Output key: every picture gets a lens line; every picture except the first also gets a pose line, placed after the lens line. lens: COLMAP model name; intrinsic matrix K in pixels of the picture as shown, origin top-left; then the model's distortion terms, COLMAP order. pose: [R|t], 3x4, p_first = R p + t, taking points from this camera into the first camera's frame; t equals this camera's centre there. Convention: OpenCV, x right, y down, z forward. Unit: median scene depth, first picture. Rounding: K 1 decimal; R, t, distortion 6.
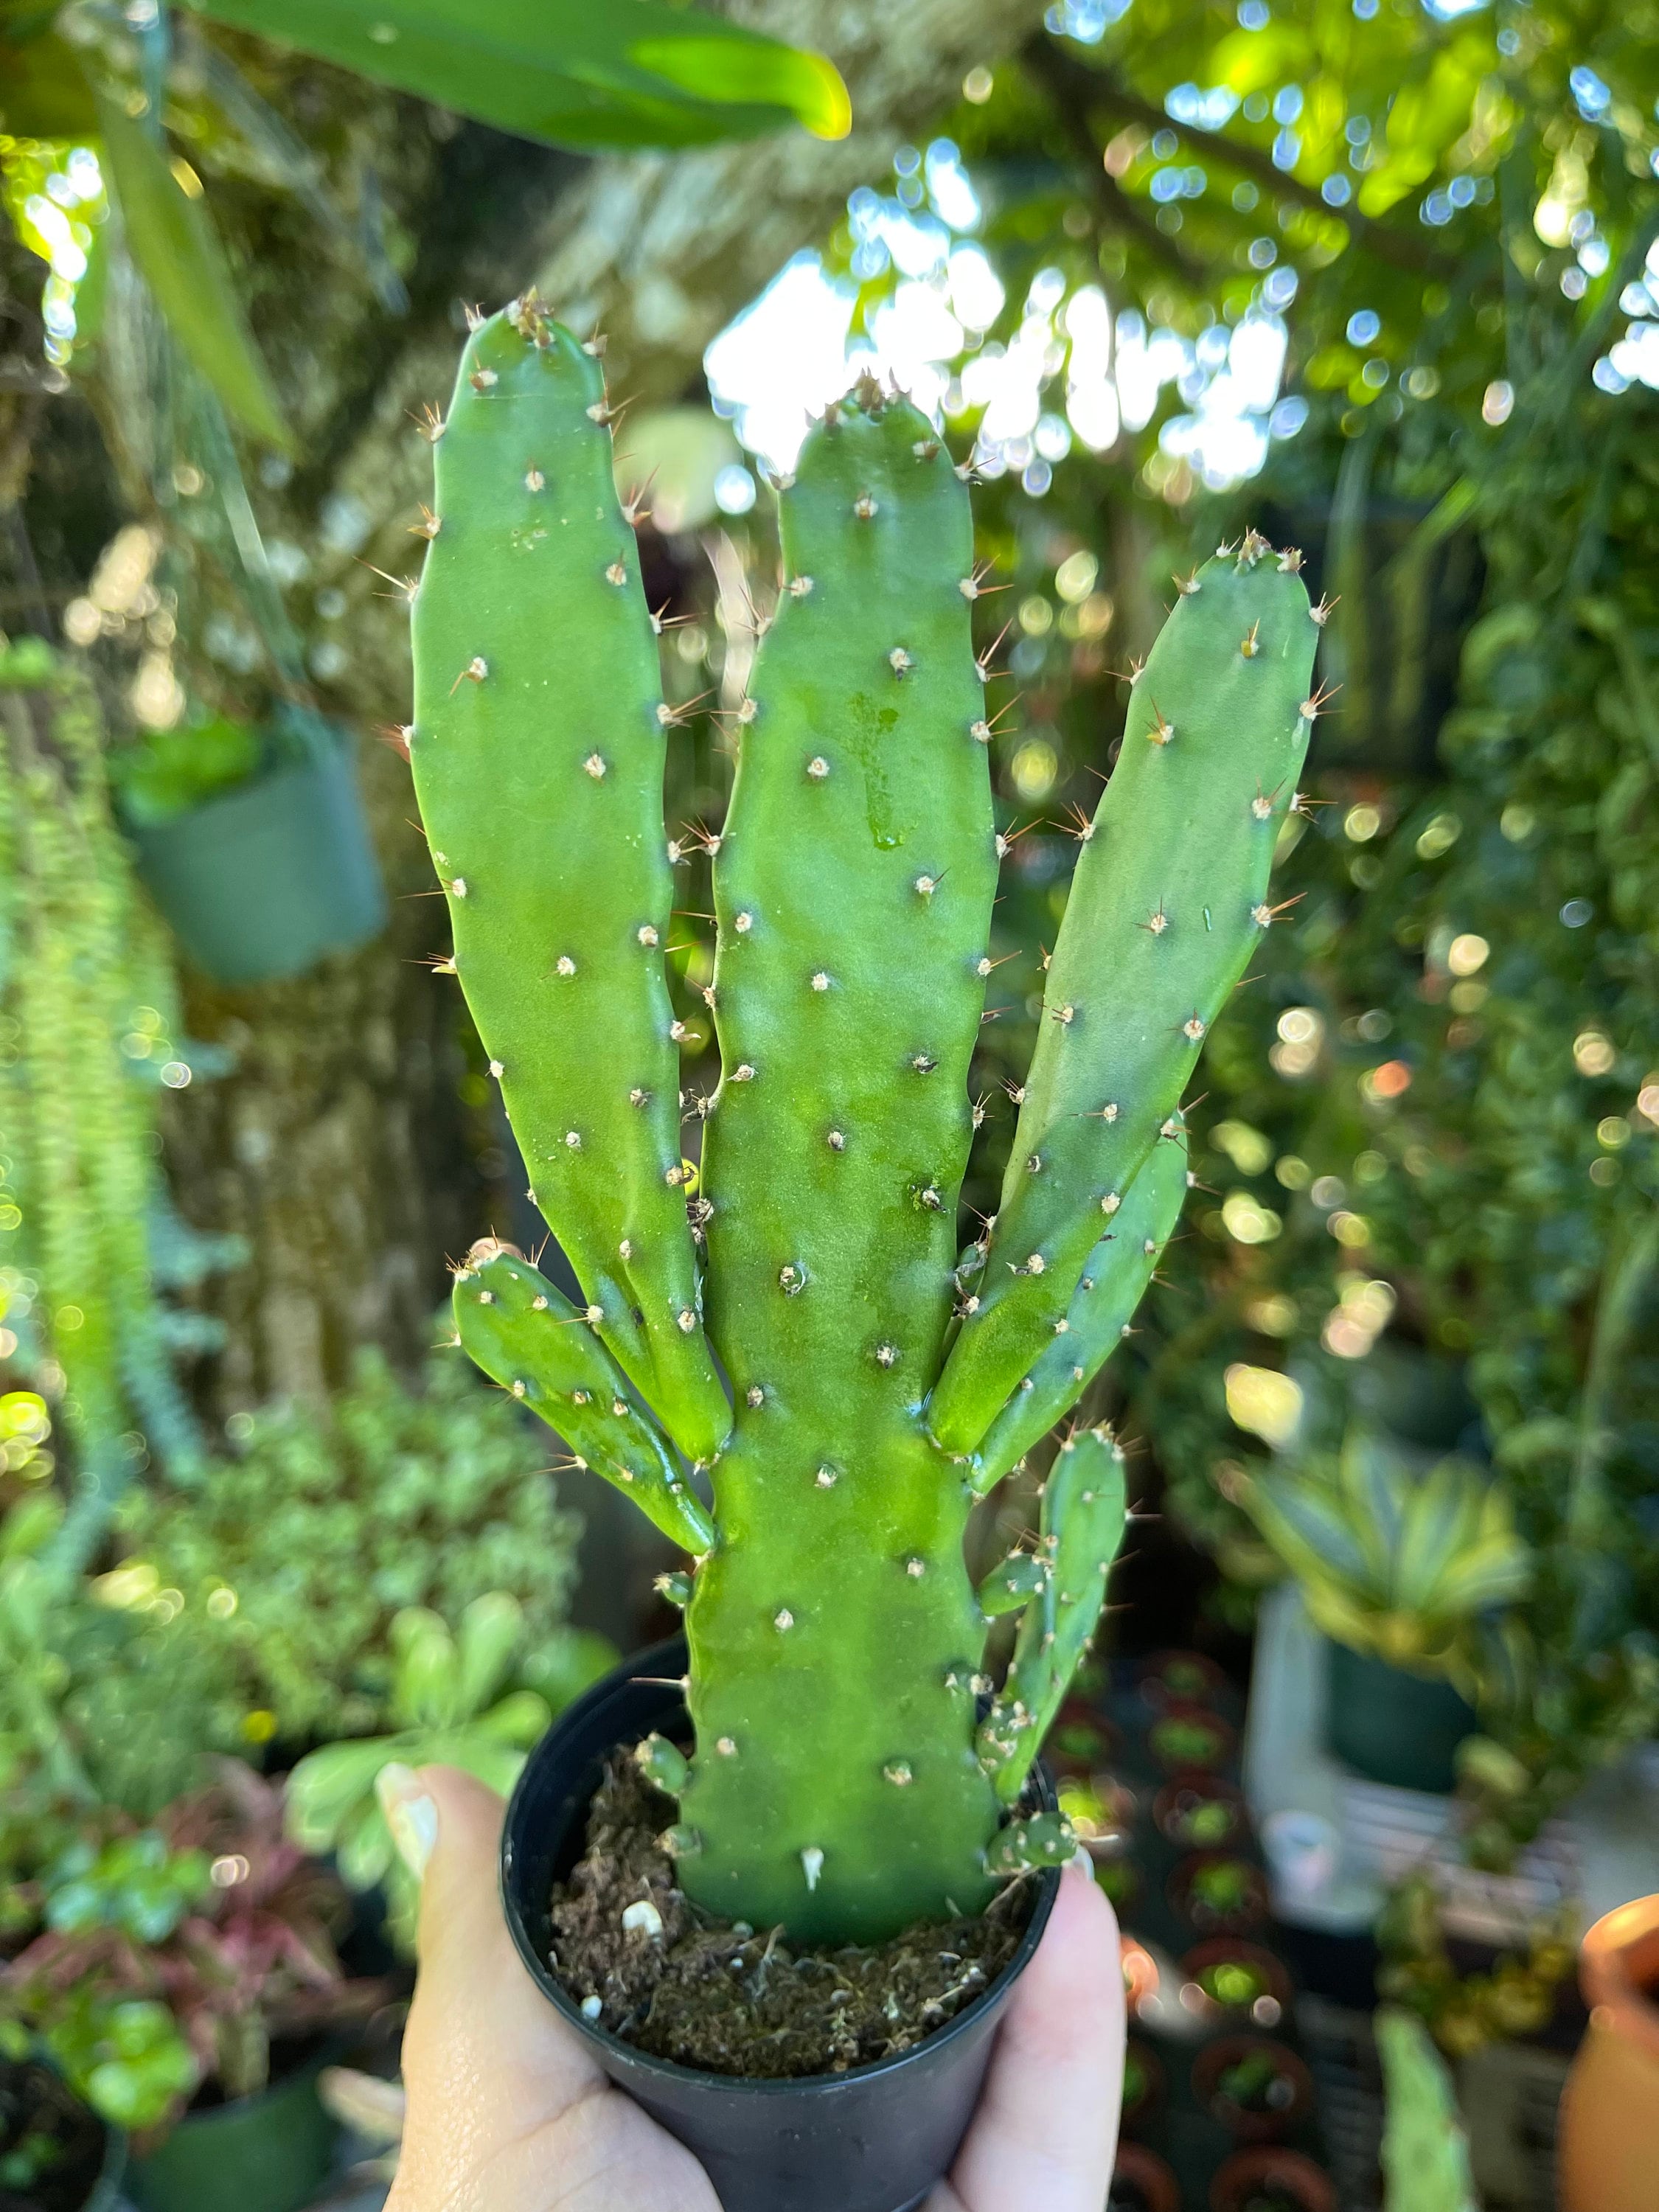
lens RADIAL K [[1377.8, 0, 804.9], [0, 1377.8, 1117.3], [0, 0, 1]] dist [-0.000919, -0.038031]
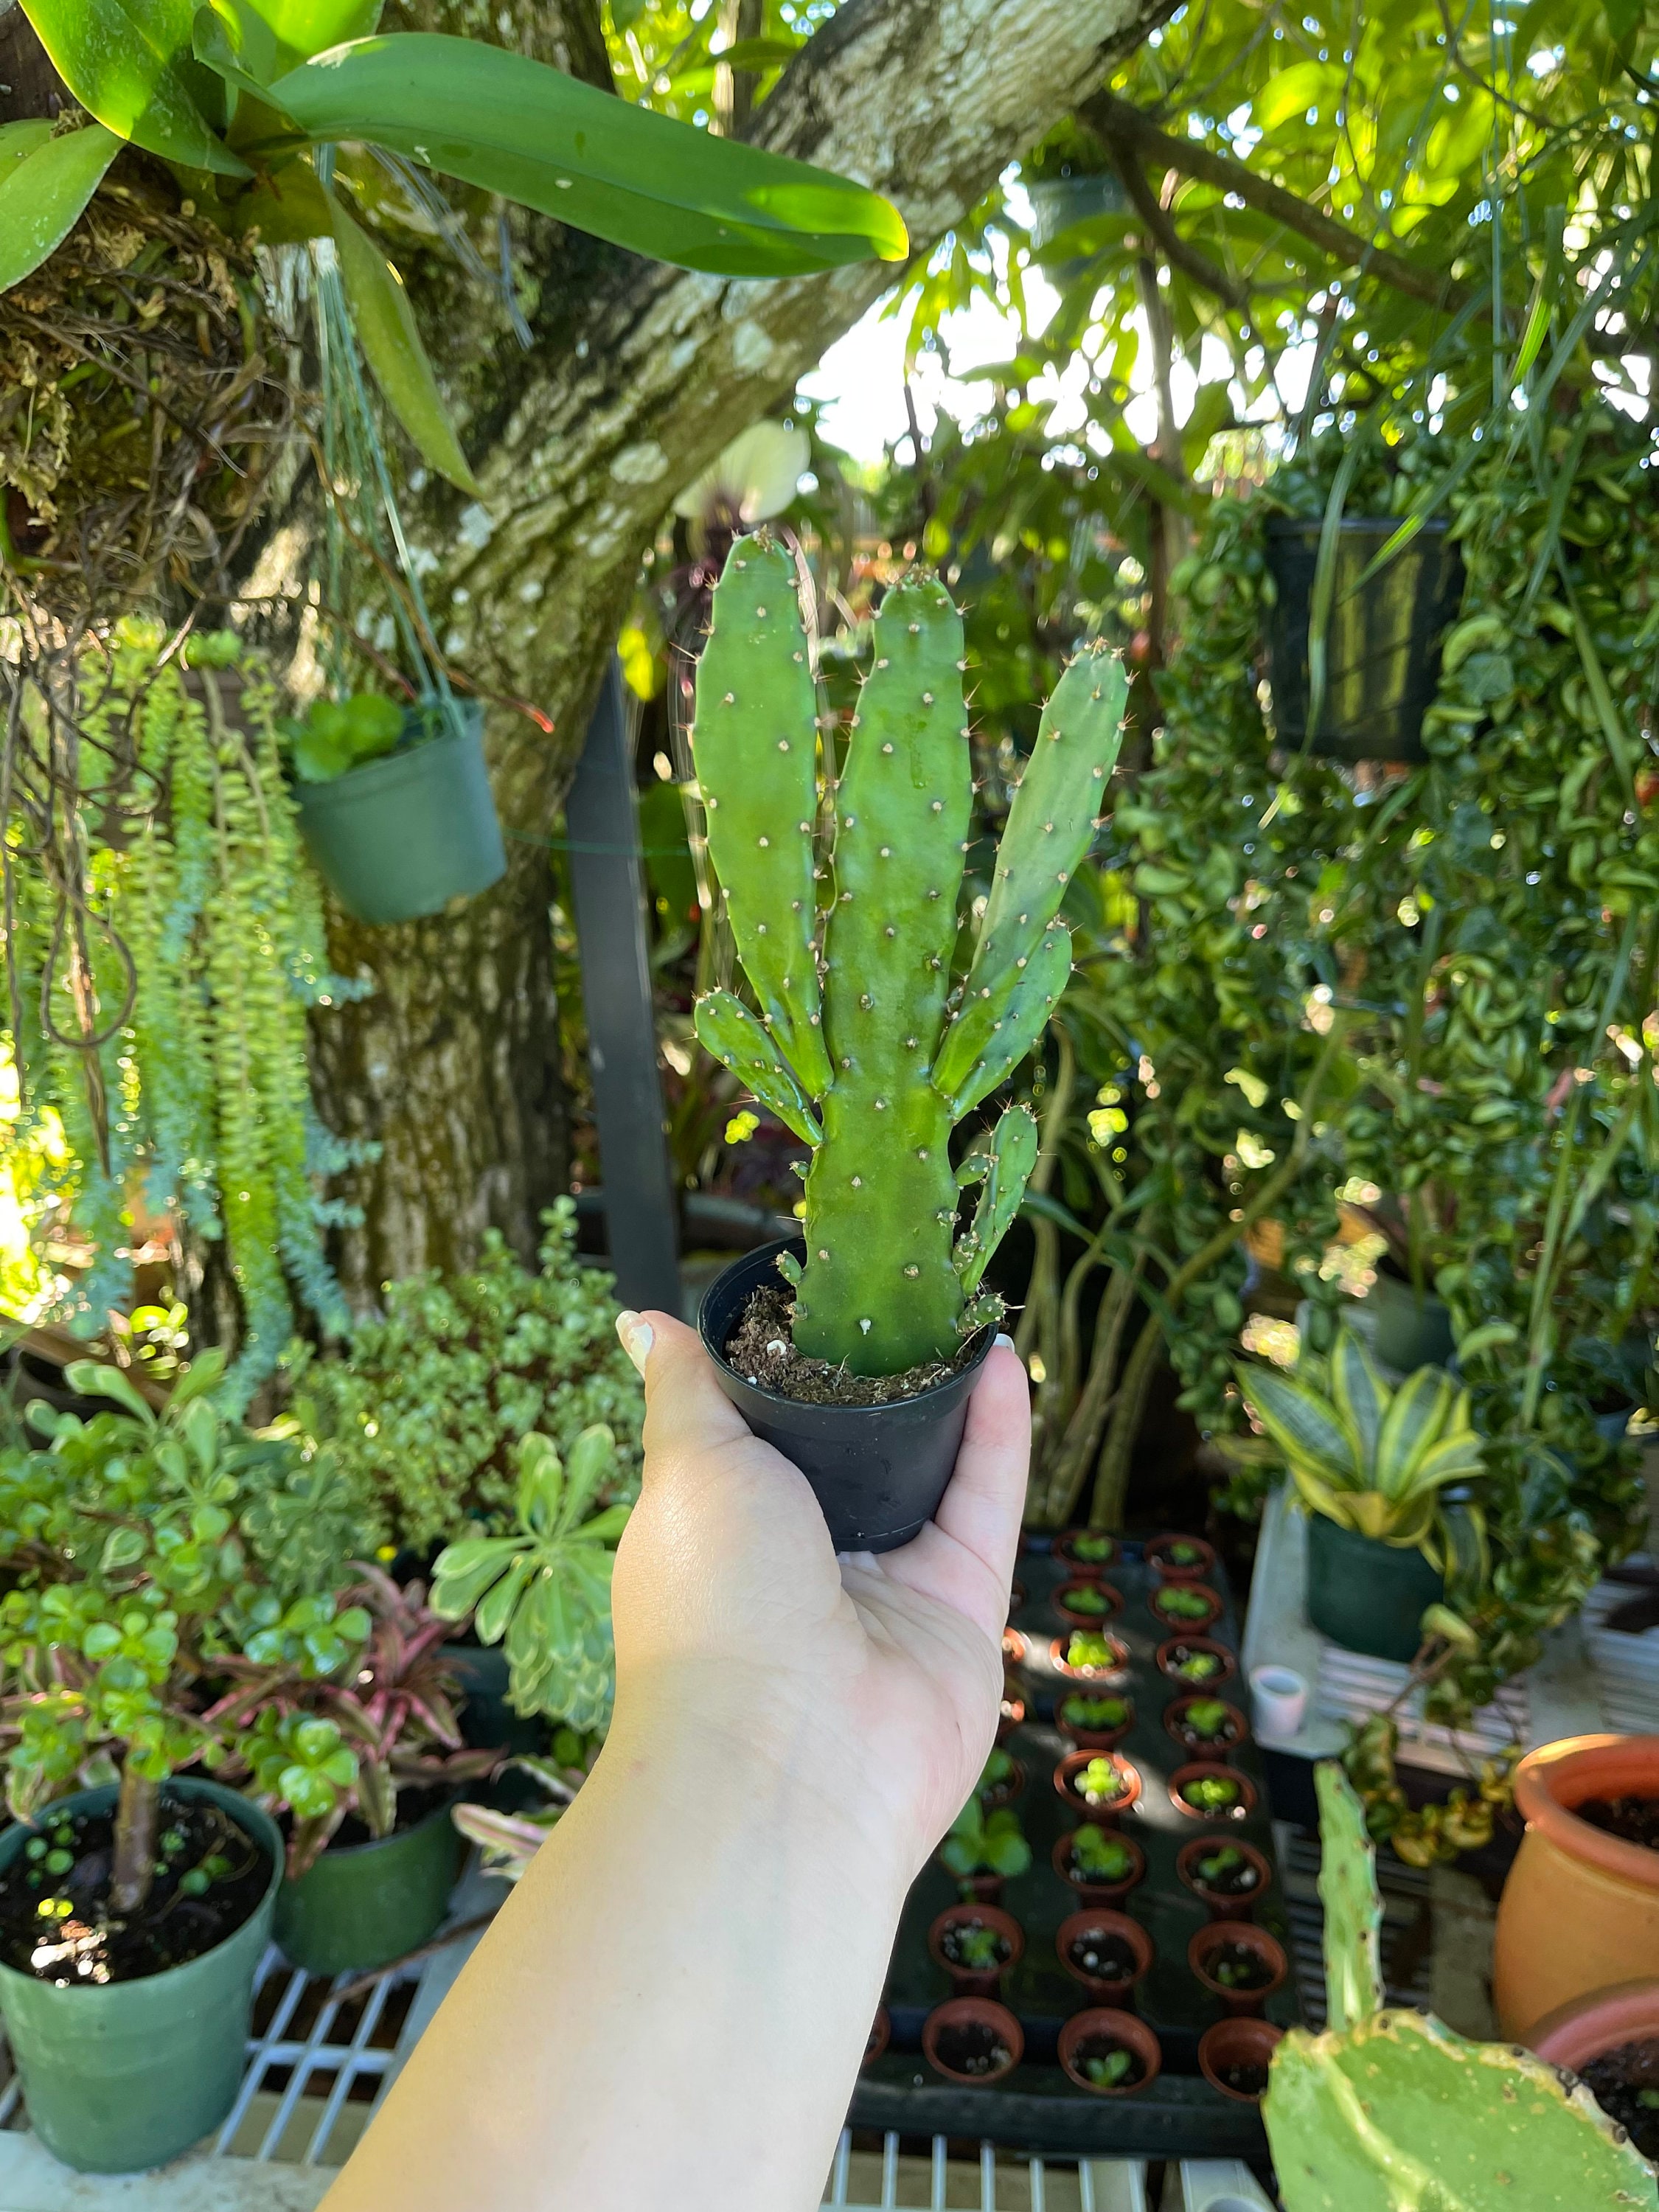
lens RADIAL K [[1377.8, 0, 804.9], [0, 1377.8, 1117.3], [0, 0, 1]] dist [-0.000919, -0.038031]
pose [[0.999078, 0.021765, -0.037013, -0.002800], [-0.021135, 0.999626, 0.017333, 0.042561], [0.037376, -0.016535, 0.999164, -0.167467]]
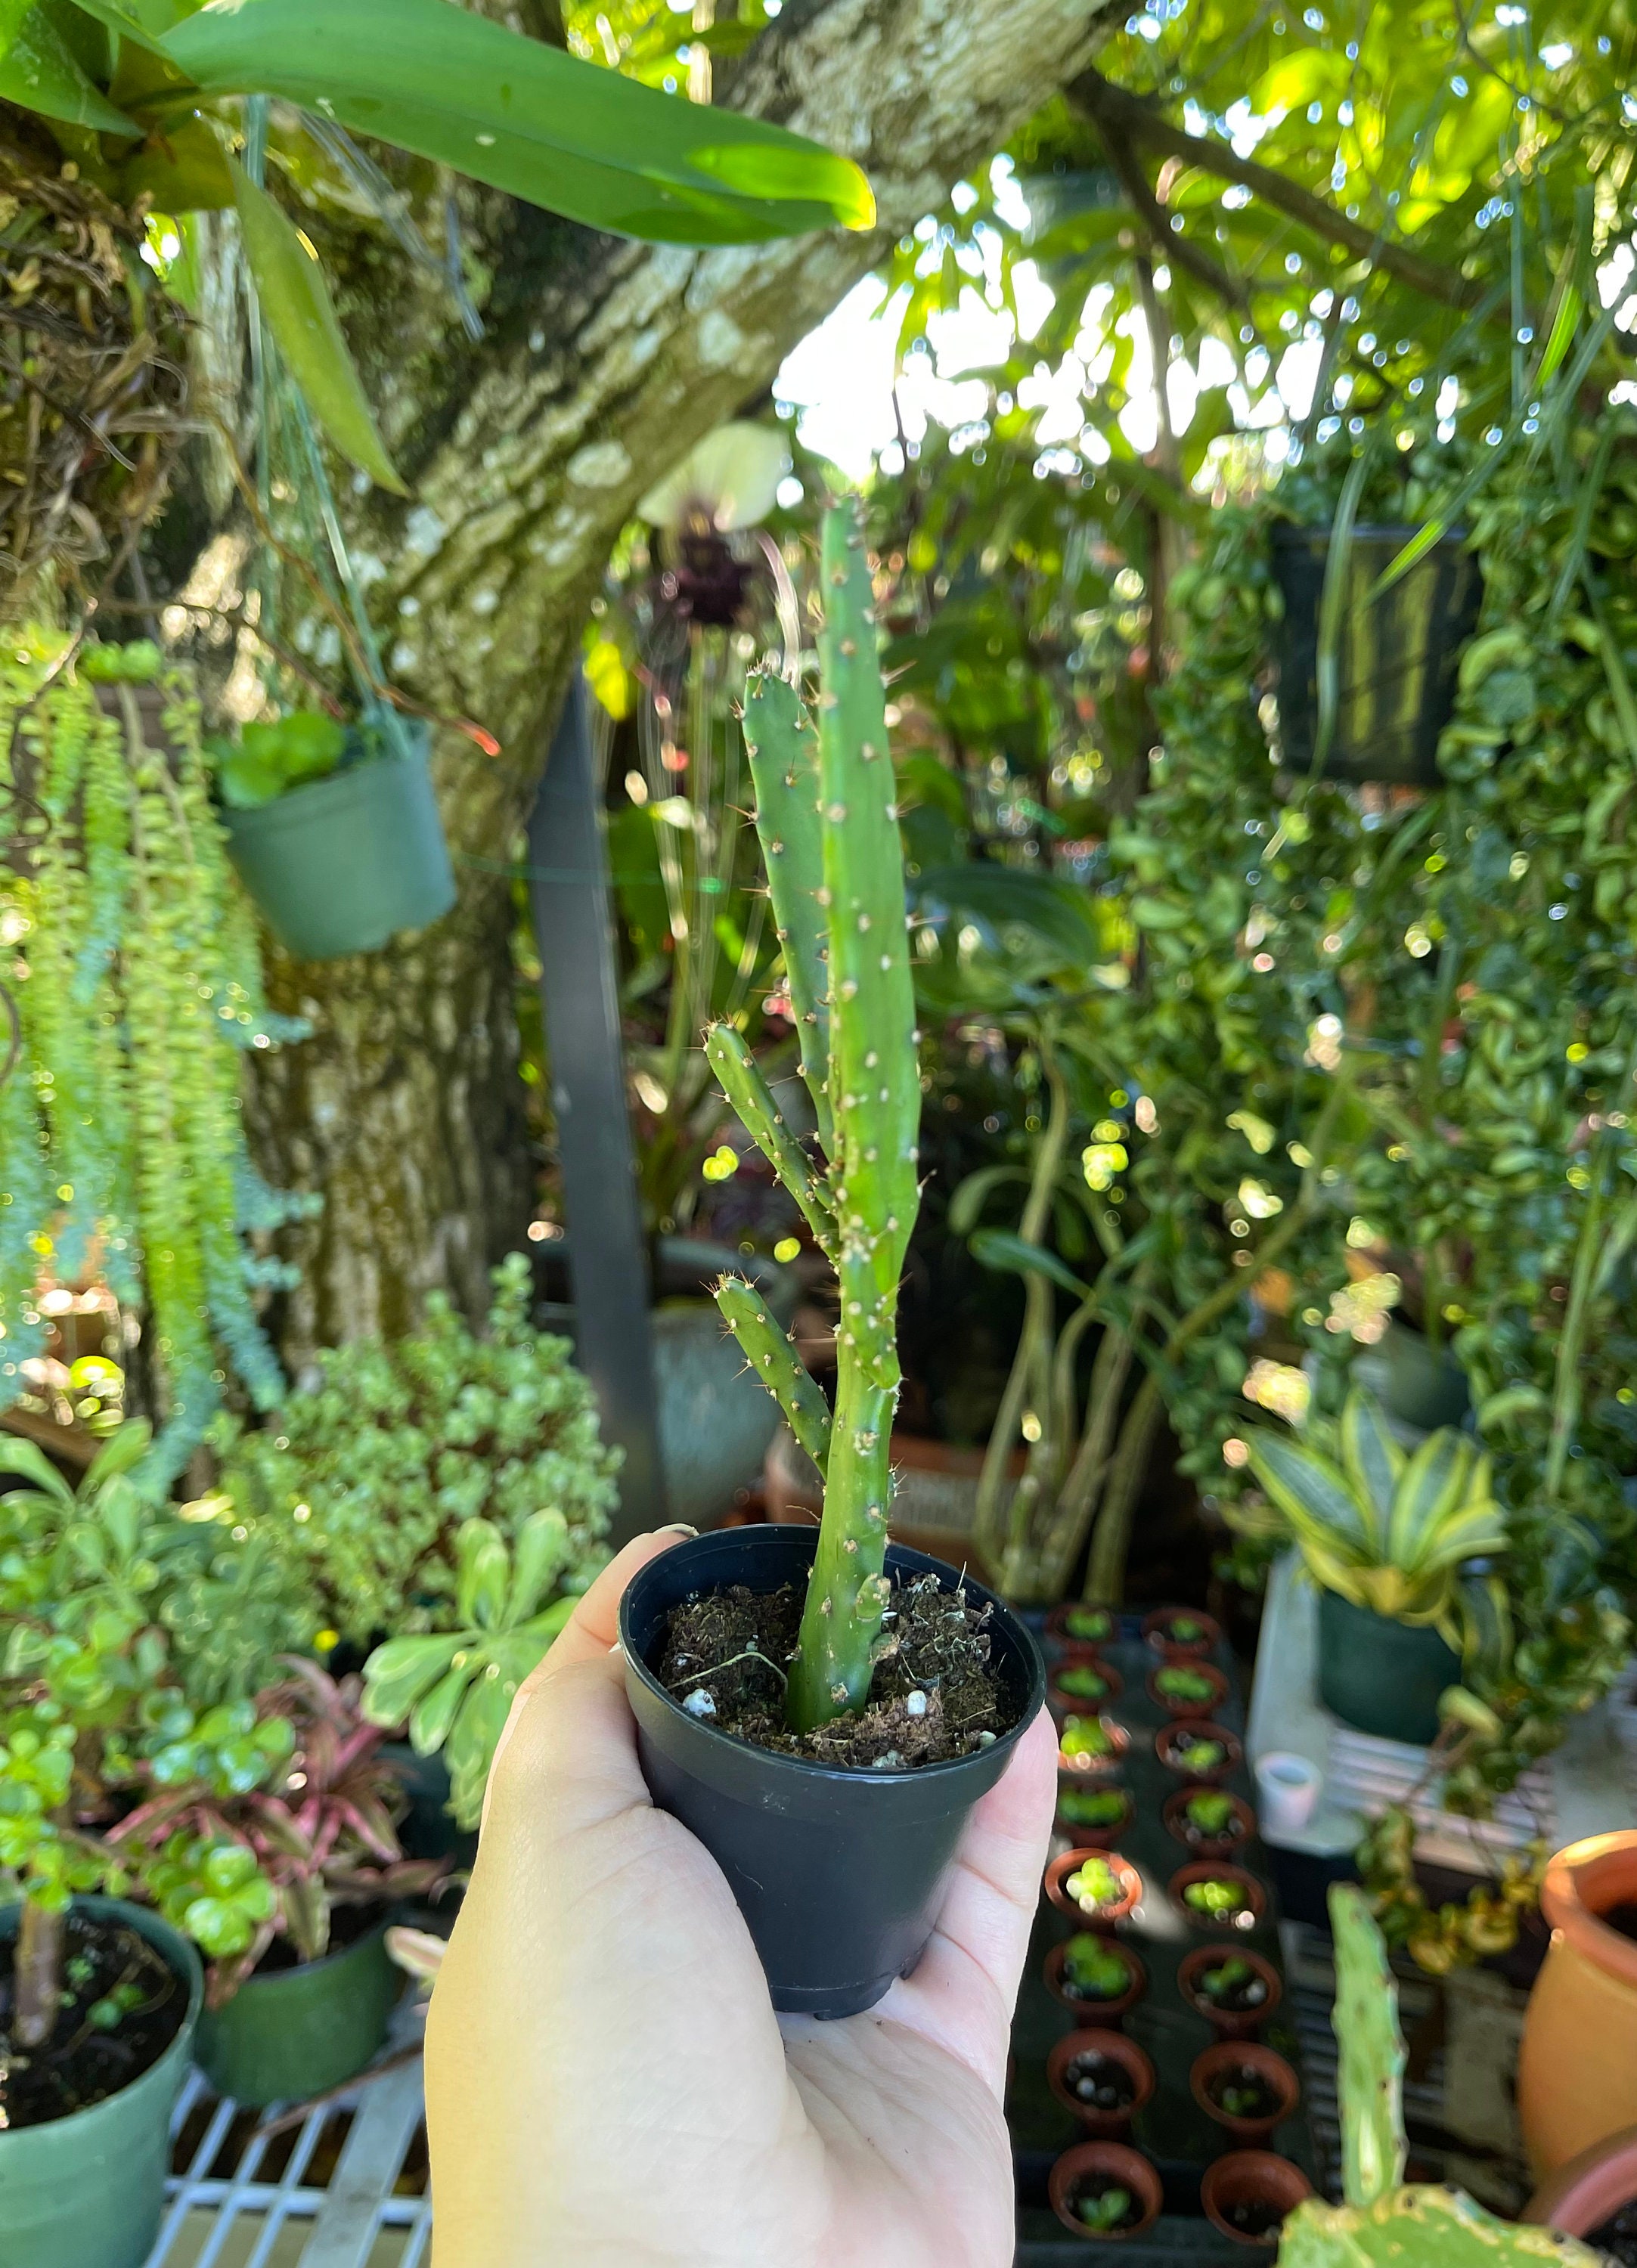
lens RADIAL K [[1404.4, 0, 818.5], [0, 1404.4, 1134.0], [0, 0, 1]] dist [0.000311, -0.039519]
pose [[0.999522, 0.020295, -0.023324, 0.011363], [-0.020033, 0.999734, 0.011391, 0.022626], [0.023549, -0.010919, 0.999663, -0.103277]]
